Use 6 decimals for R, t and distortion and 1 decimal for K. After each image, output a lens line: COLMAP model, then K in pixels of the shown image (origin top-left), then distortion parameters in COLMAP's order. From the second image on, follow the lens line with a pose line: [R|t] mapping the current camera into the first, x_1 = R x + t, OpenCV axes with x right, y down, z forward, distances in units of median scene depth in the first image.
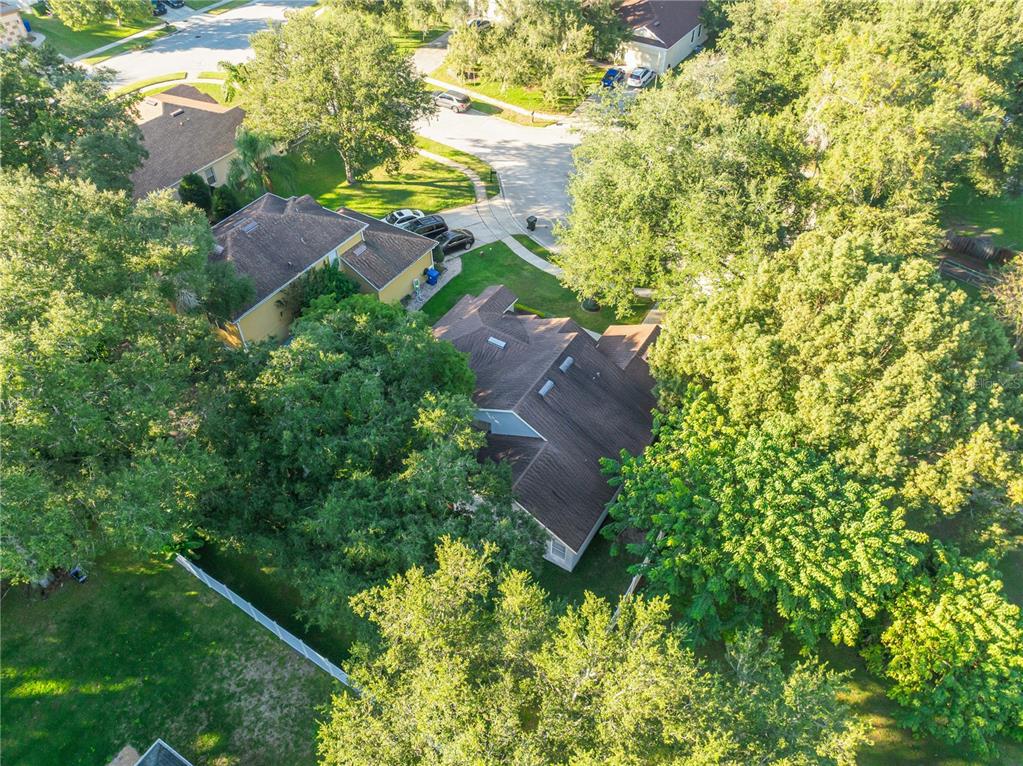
lens RADIAL K [[731.3, 0, 516.5], [0, 731.3, 379.6], [0, 0, 1]] dist [-0.039390, -0.000094]
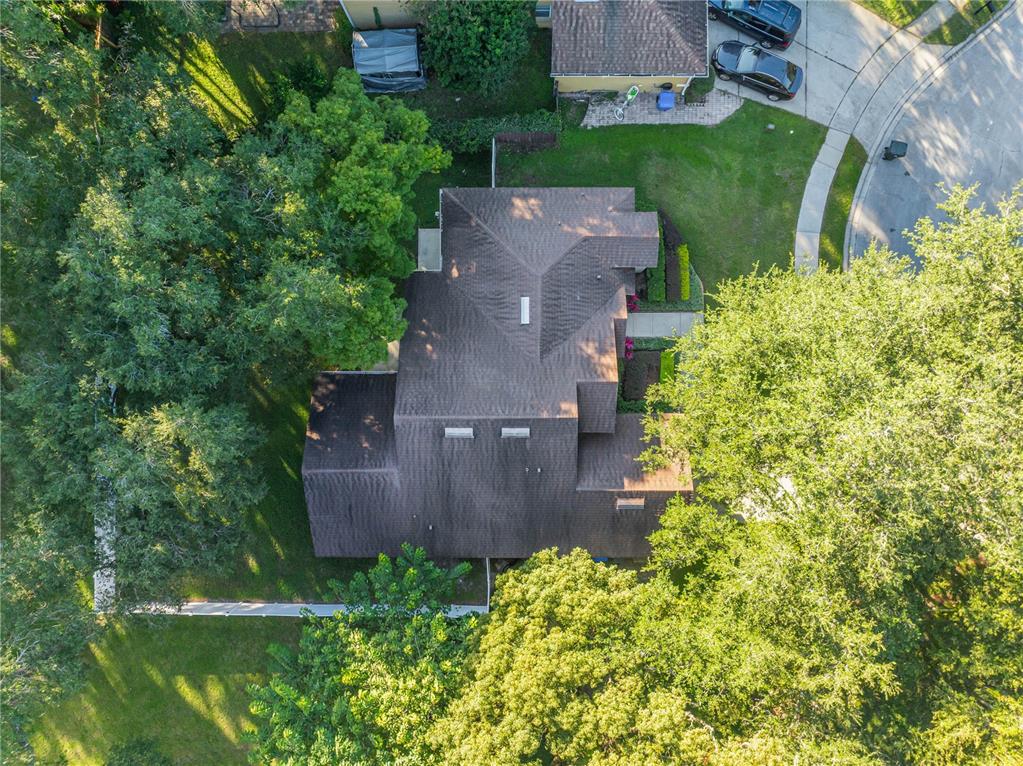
lens RADIAL K [[731.3, 0, 516.5], [0, 731.3, 379.6], [0, 0, 1]] dist [-0.039390, -0.000094]
pose [[0.527793, 0.849210, -0.016625, 0.026091], [-0.582614, 0.376205, 0.720438, -0.382274], [0.618058, -0.370556, 0.693320, 0.370868]]
